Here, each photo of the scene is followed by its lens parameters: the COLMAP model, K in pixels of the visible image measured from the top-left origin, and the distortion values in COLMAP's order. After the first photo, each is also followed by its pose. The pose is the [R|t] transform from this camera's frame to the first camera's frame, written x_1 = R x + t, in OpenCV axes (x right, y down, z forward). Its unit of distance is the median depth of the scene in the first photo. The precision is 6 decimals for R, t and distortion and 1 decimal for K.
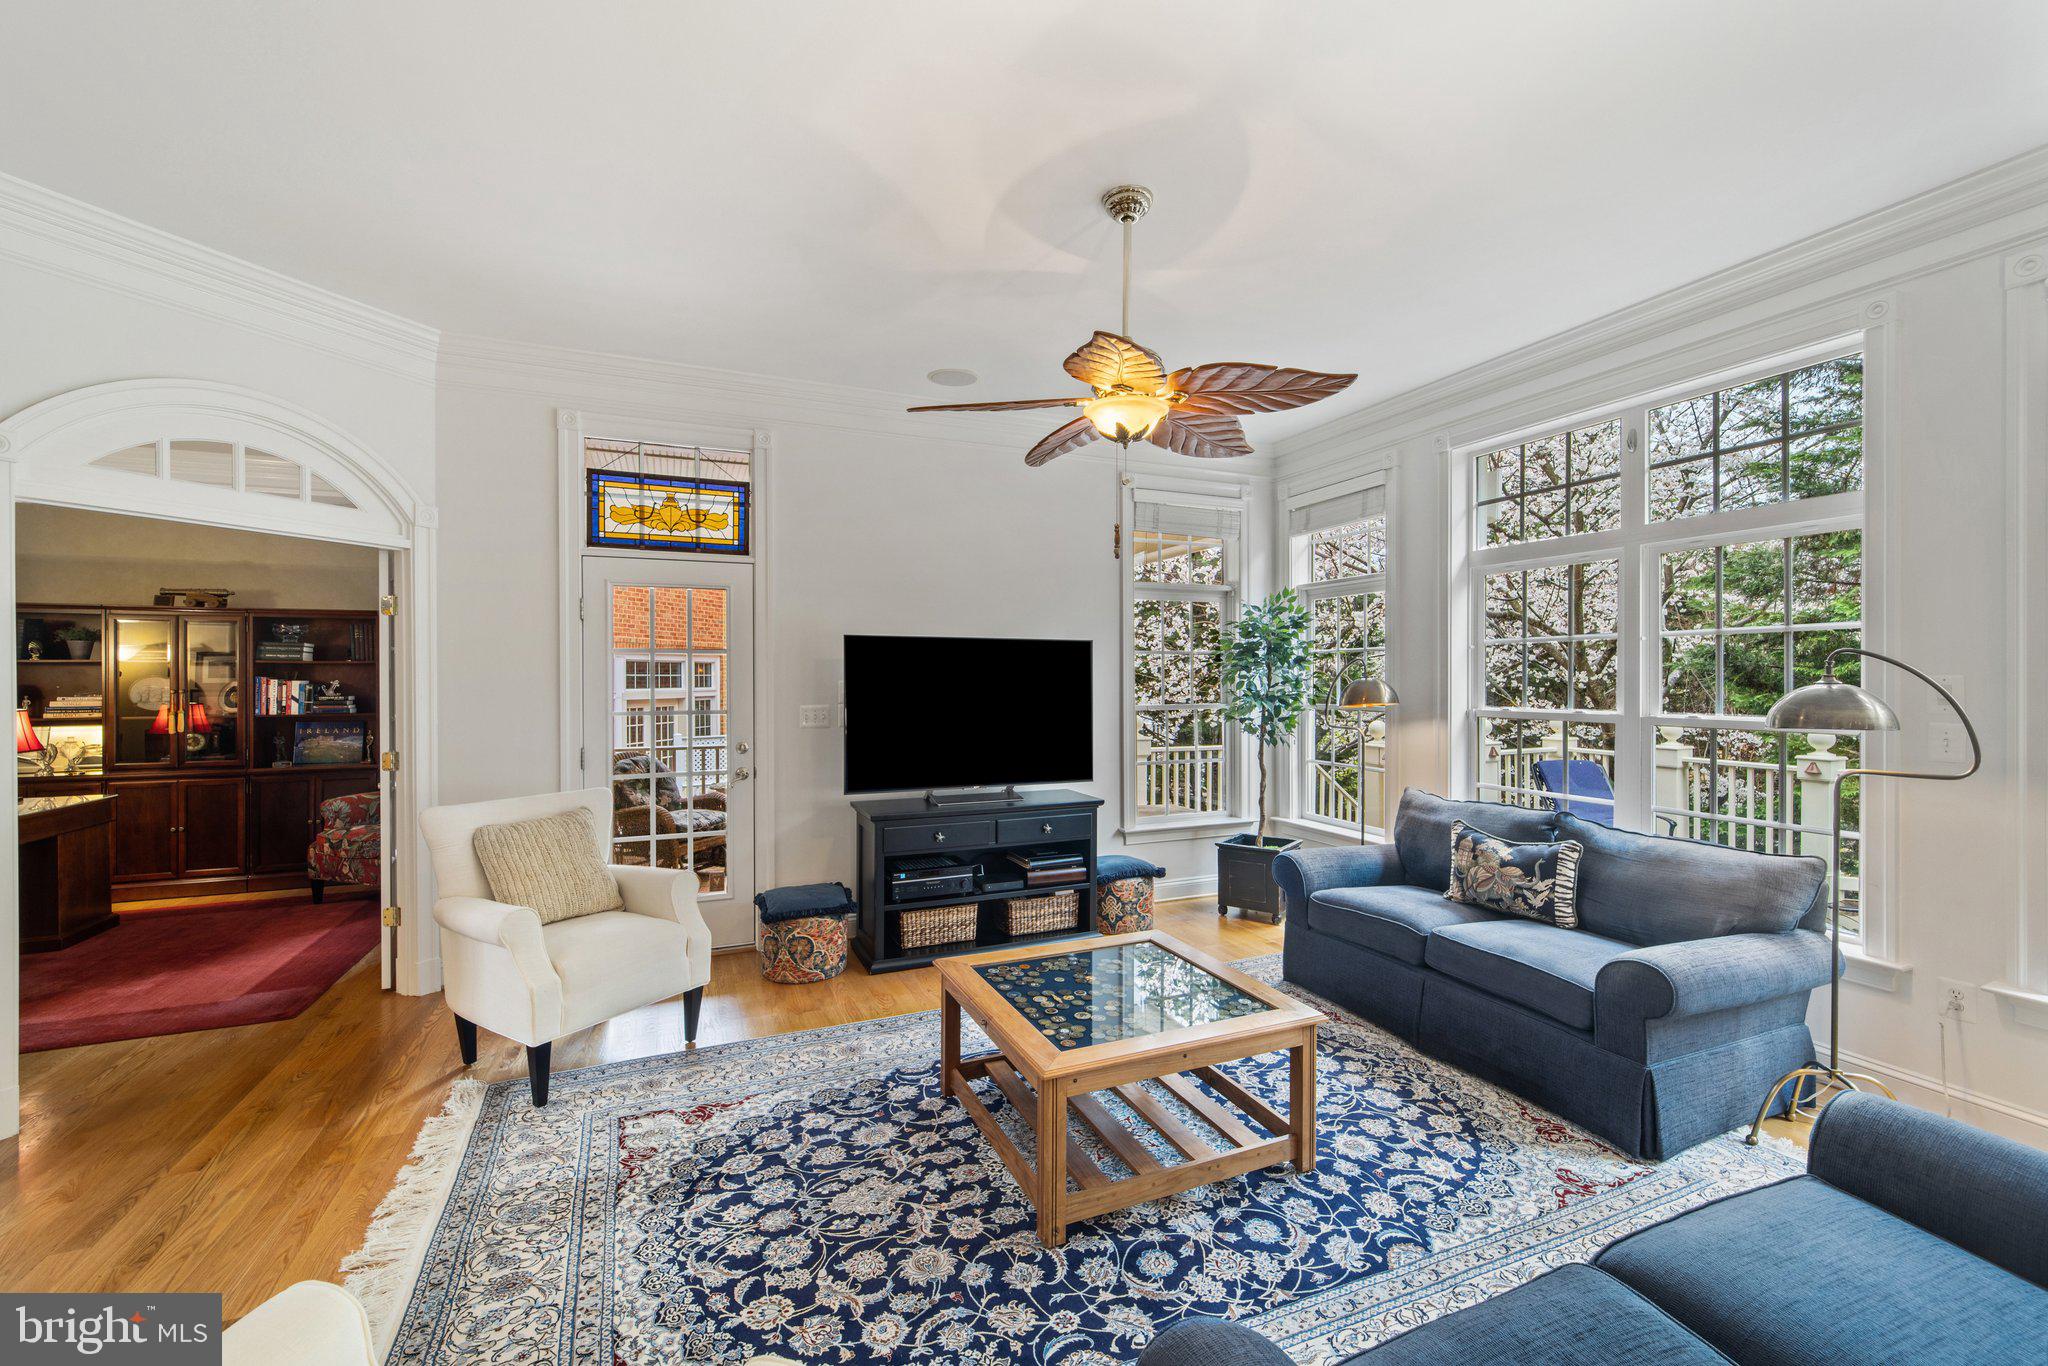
lens RADIAL K [[827.9, 0, 1008.8], [0, 827.9, 687.7], [0, 0, 1]] dist [0.003575, -0.000771]
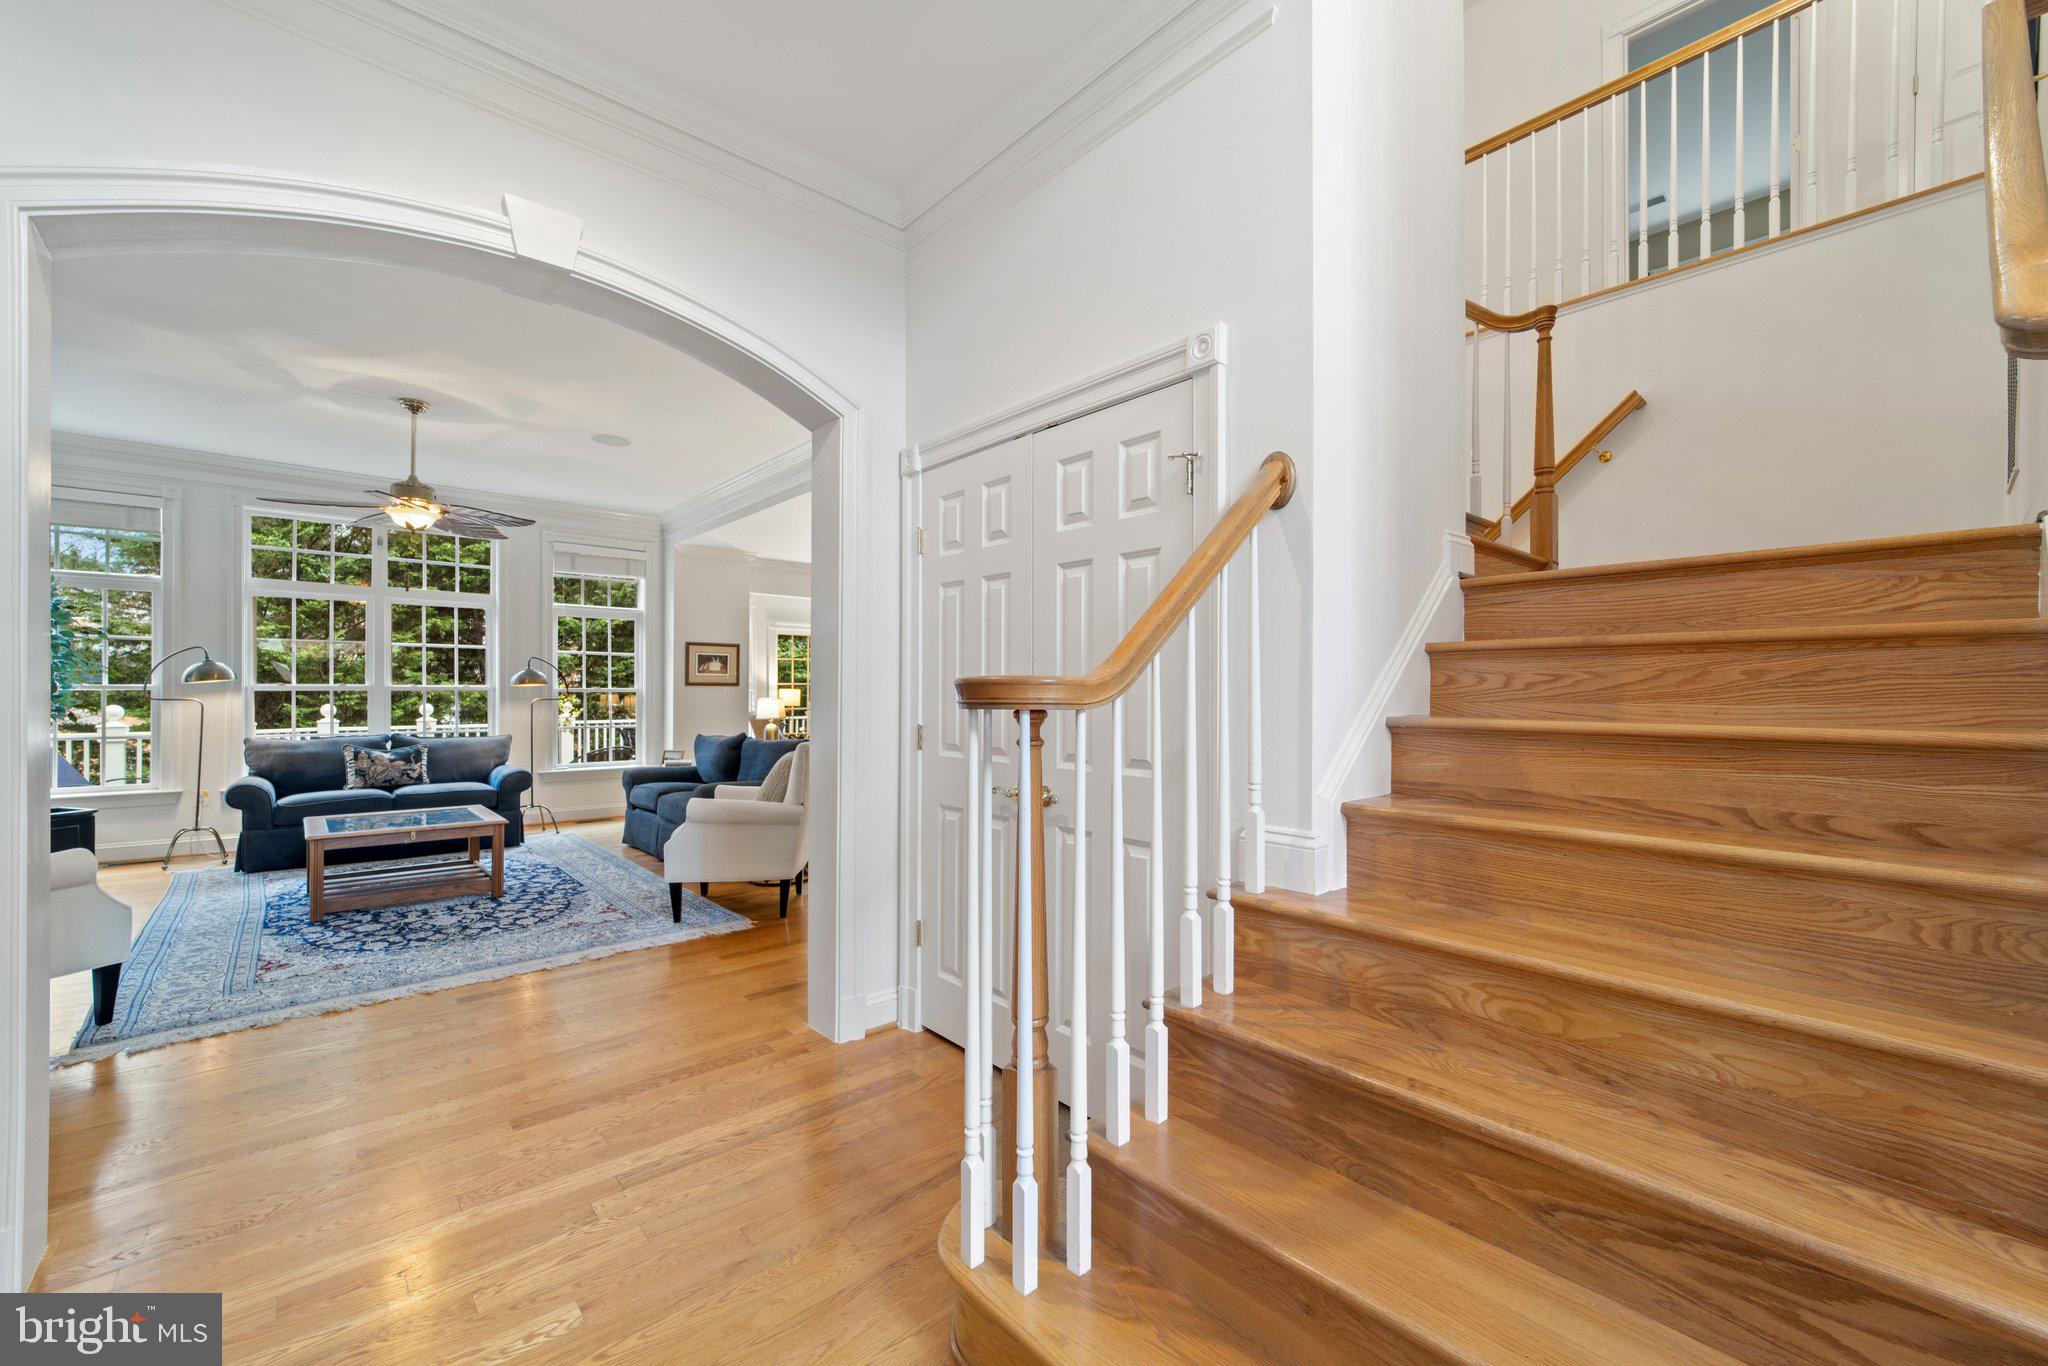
lens RADIAL K [[827.9, 0, 1026.8], [0, 827.9, 688.4], [0, 0, 1]] dist [0.003575, -0.000771]
pose [[-0.329687, 0.007676, 0.944059, -2.638594], [0.011267, 0.999928, -0.004195, 0.109870], [-0.944023, 0.009253, -0.329750, 0.386081]]
